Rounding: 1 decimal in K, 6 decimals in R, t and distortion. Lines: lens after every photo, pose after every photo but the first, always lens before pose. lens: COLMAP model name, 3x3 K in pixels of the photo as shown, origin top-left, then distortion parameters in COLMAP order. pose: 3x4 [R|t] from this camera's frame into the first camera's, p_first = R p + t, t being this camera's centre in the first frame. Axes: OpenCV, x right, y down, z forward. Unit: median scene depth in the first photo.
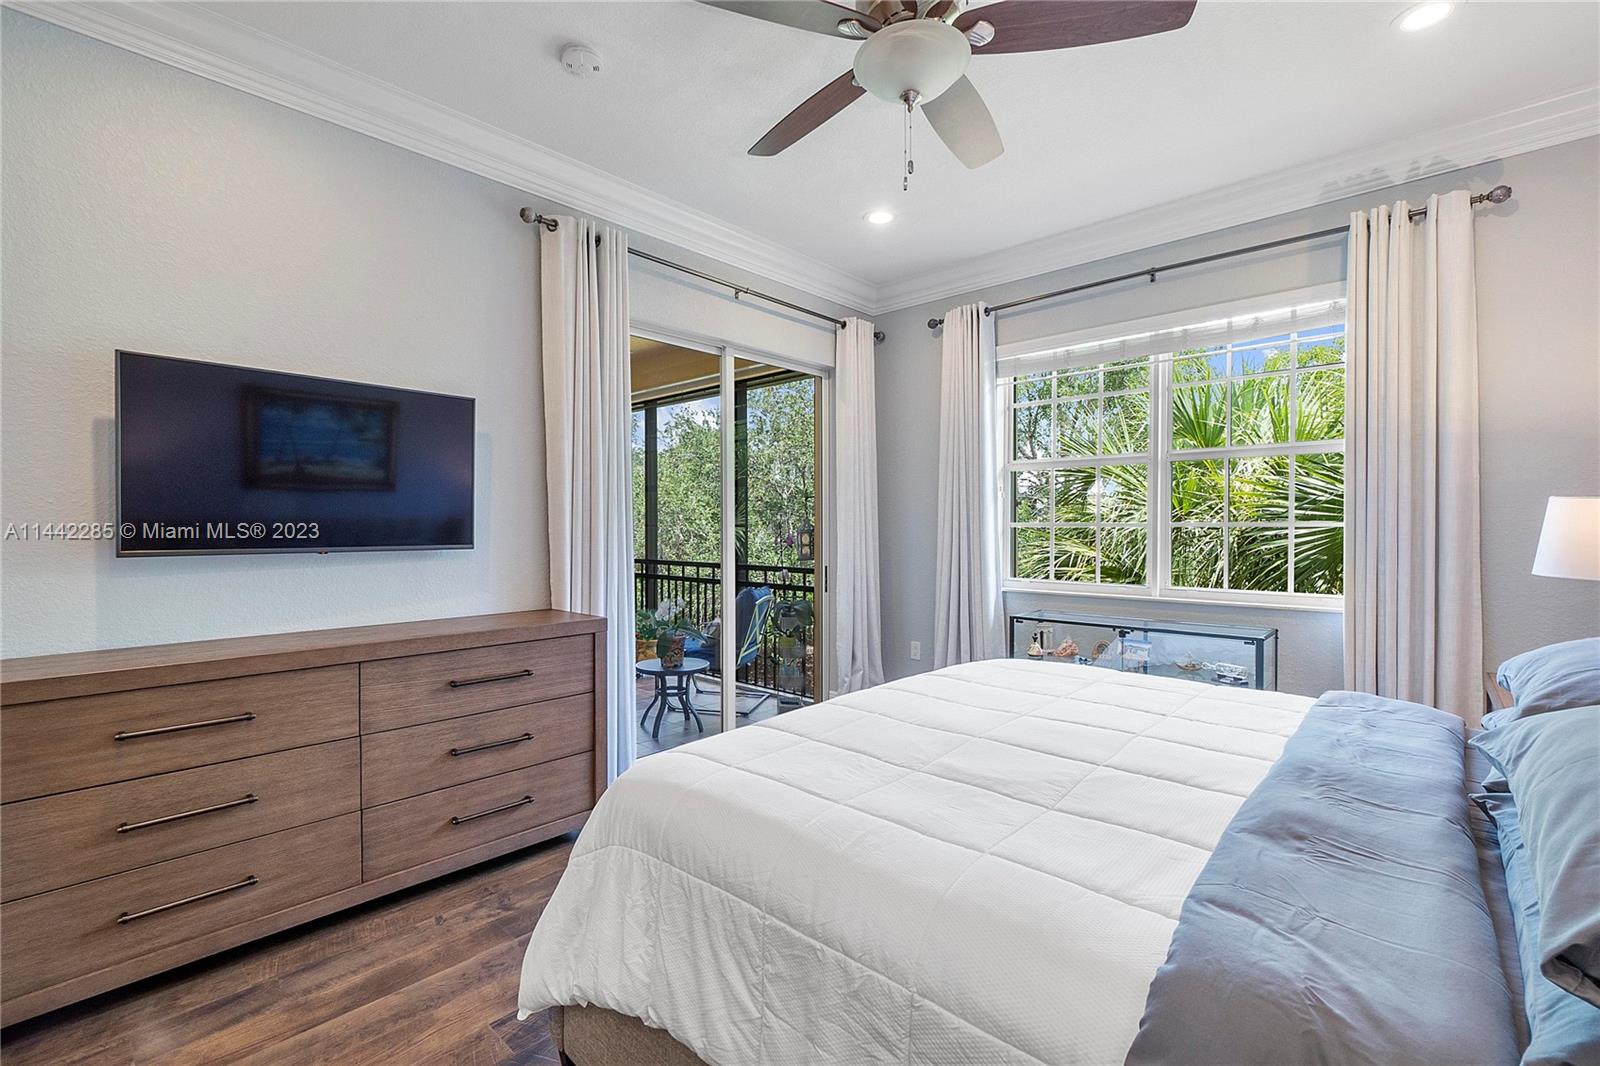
lens RADIAL K [[697.1, 0, 786.3], [0, 697.1, 534.3], [0, 0, 1]] dist [-0.005489, 0.001615]
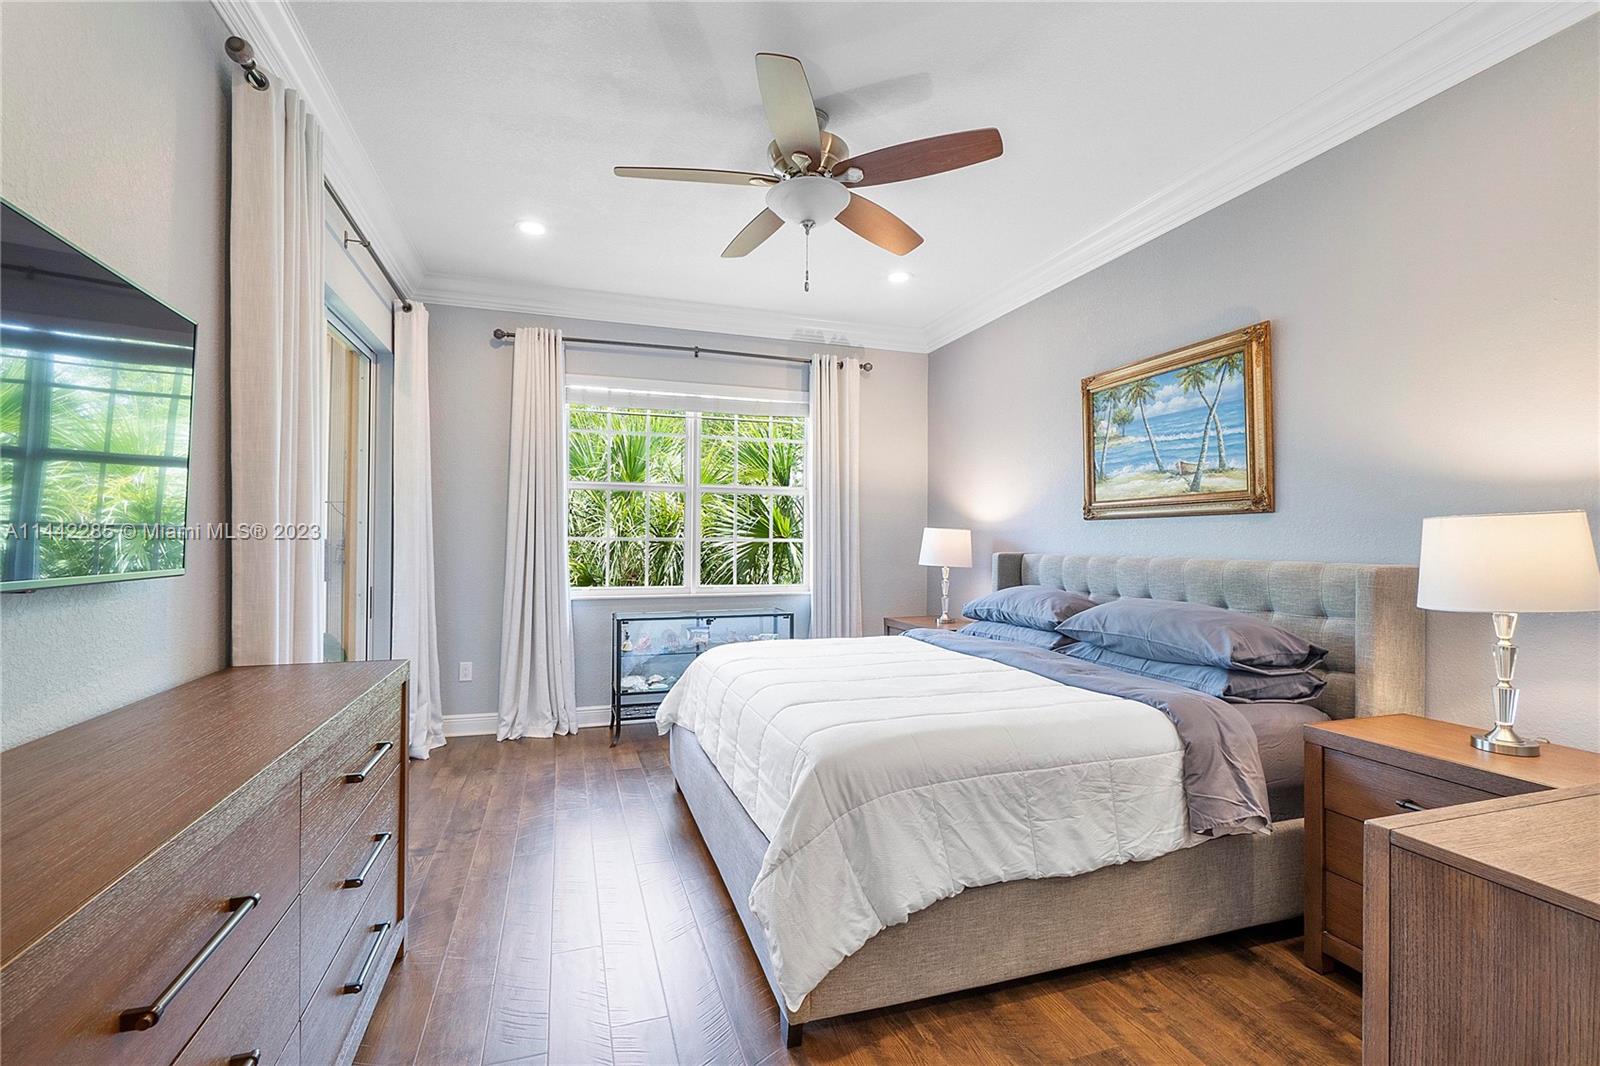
lens RADIAL K [[697.1, 0, 785.1], [0, 697.1, 537.3], [0, 0, 1]] dist [-0.005489, 0.001615]
pose [[0.484950, 0.007669, 0.874508, -0.738897], [0.003983, 0.999932, -0.010978, -0.004110], [-0.874533, 0.008807, 0.484886, 0.278467]]
